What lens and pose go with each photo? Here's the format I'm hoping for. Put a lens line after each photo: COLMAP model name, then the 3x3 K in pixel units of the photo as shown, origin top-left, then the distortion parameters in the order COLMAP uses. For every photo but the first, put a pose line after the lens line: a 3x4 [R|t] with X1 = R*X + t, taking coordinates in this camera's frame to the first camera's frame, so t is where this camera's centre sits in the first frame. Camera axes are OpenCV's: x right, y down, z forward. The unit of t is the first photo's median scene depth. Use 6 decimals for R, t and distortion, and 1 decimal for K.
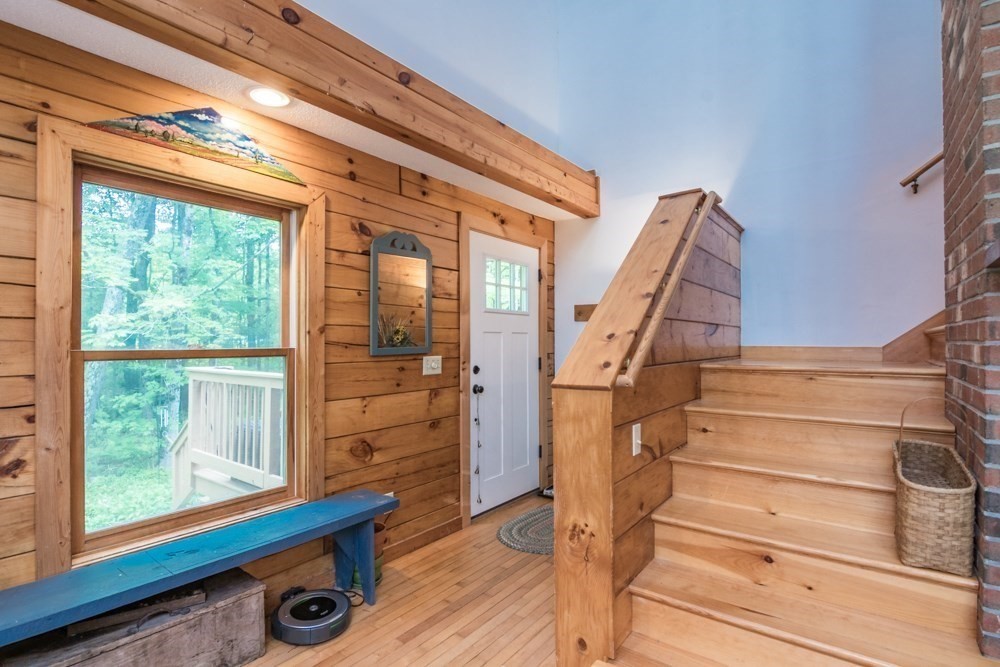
lens RADIAL K [[499.5, 0, 443.4], [0, 499.5, 337.4], [0, 0, 1]] dist [-0.010031, -0.000435]
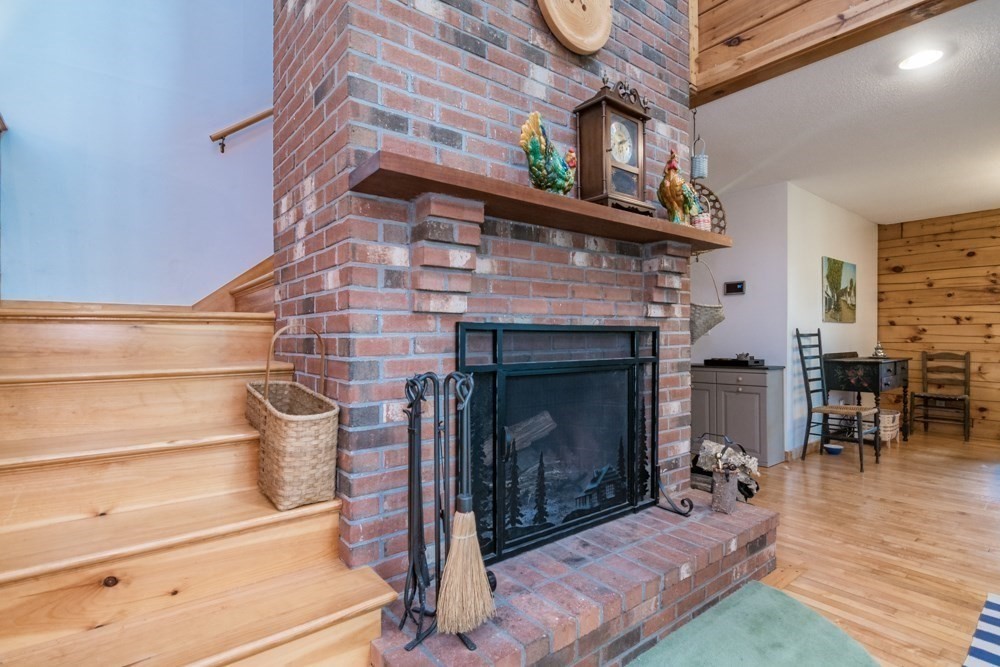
lens RADIAL K [[499.5, 0, 529.9], [0, 499.5, 342.6], [0, 0, 1]] dist [-0.010031, -0.000435]
pose [[0.161380, -0.004972, 0.986880, 0.124712], [-0.003699, 0.999977, 0.005642, 0.151799], [-0.986885, -0.004562, 0.161358, 0.418050]]
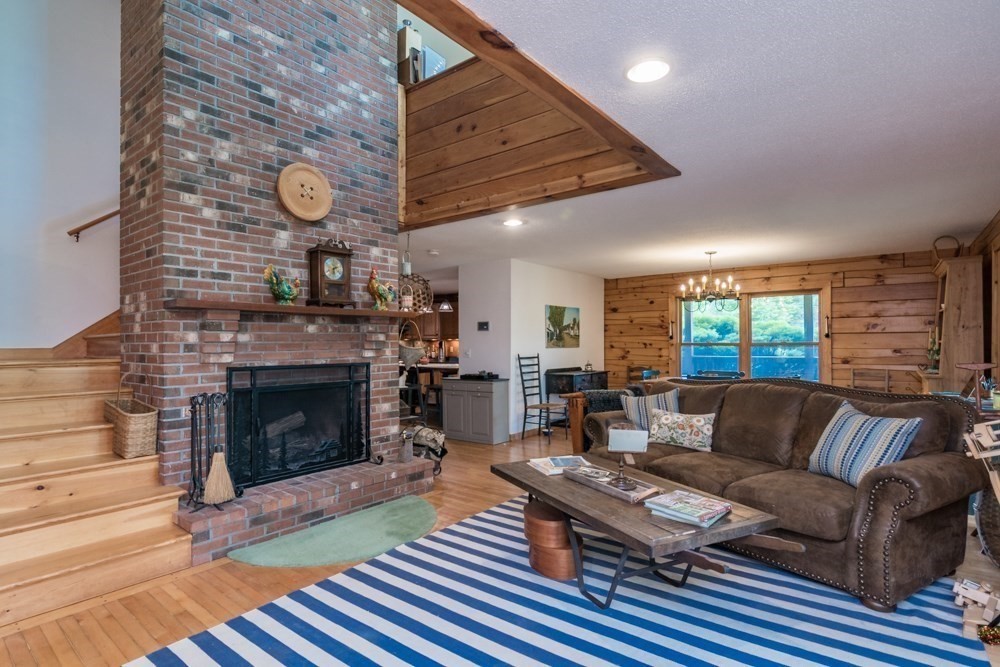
lens RADIAL K [[548.2, 0, 593.5], [0, 548.2, 339.5], [0, 0, 1]] dist [-0.009519, -0.002922]
pose [[-0.095416, 0.003476, 0.995431, -1.348750], [-0.001584, 0.999992, -0.003644, 0.002138], [-0.995436, -0.001925, -0.095410, -0.607513]]
